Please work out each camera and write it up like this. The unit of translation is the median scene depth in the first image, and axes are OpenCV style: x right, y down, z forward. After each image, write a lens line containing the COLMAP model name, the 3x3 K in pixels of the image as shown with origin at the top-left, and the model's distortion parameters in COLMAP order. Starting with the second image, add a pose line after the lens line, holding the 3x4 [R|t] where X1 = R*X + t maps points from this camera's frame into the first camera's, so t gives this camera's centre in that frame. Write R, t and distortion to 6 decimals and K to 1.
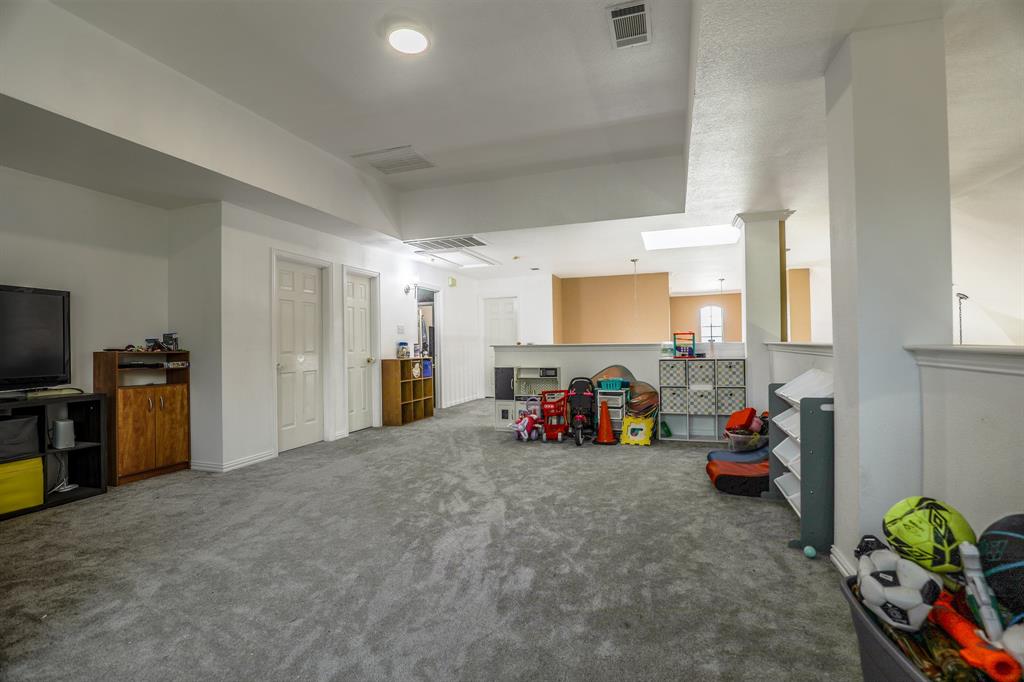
lens RADIAL K [[463.5, 0, 521.2], [0, 463.5, 340.2], [0, 0, 1]] dist [-0.007541, 0.001027]
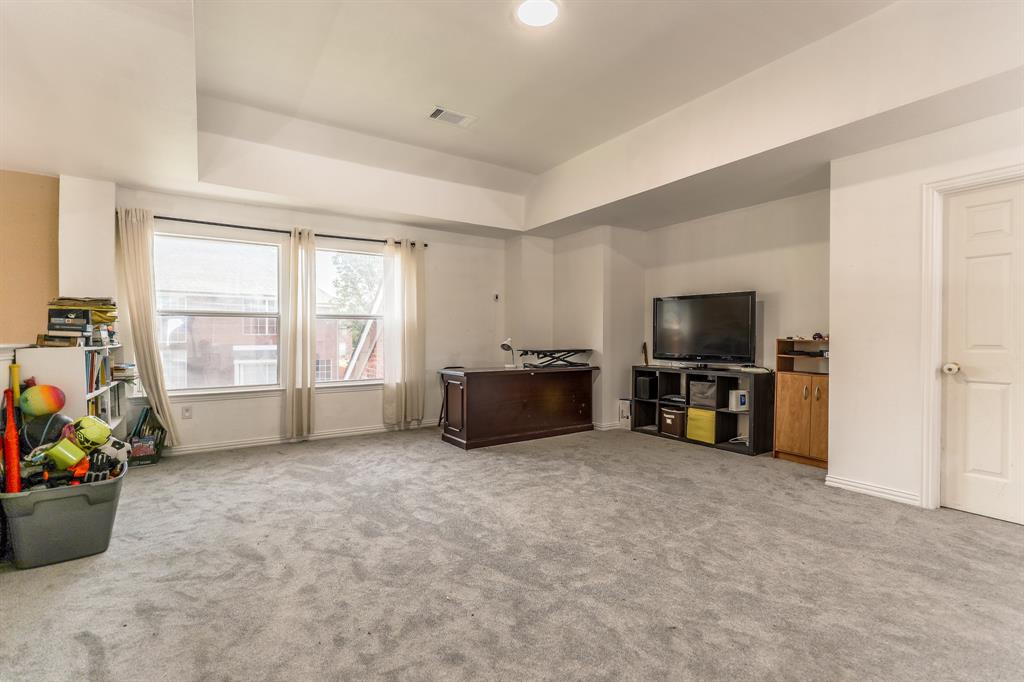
lens RADIAL K [[463.5, 0, 521.2], [0, 463.5, 340.2], [0, 0, 1]] dist [-0.007541, 0.001027]
pose [[-0.609350, 0.012932, -0.792796, 0.391096], [0.010398, 0.999911, 0.008318, 0.010315], [0.792833, -0.003175, -0.609430, 1.157637]]
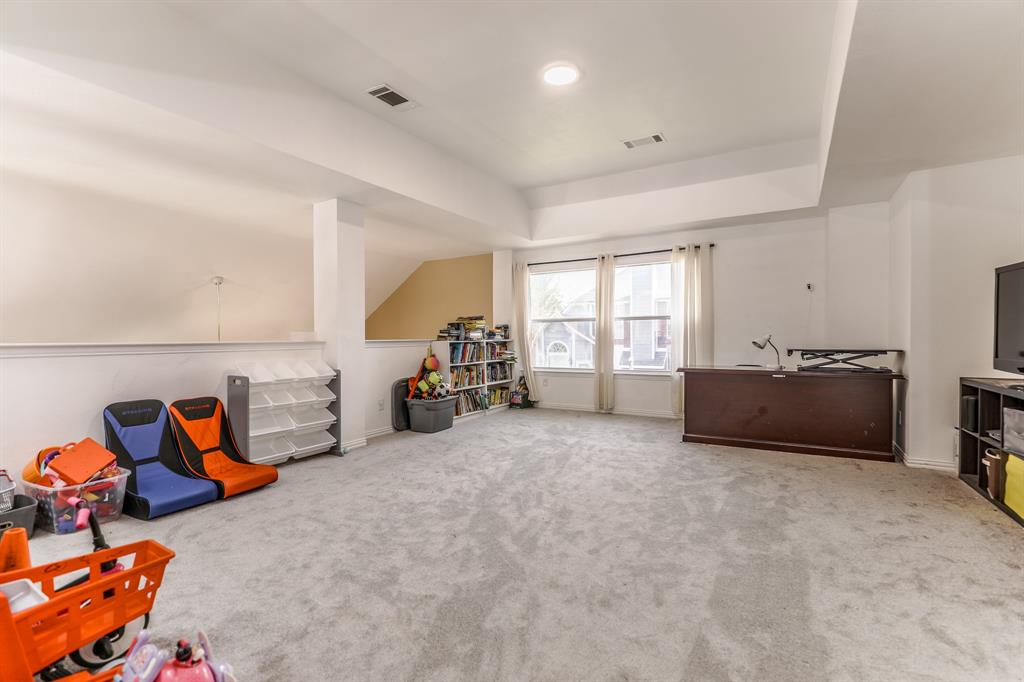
lens RADIAL K [[463.5, 0, 521.2], [0, 463.5, 340.2], [0, 0, 1]] dist [-0.007541, 0.001027]
pose [[-0.979888, 0.012996, 0.199123, -0.292727], [0.013513, 0.999908, 0.001236, 0.018655], [-0.199089, 0.003902, -0.979974, 1.638366]]
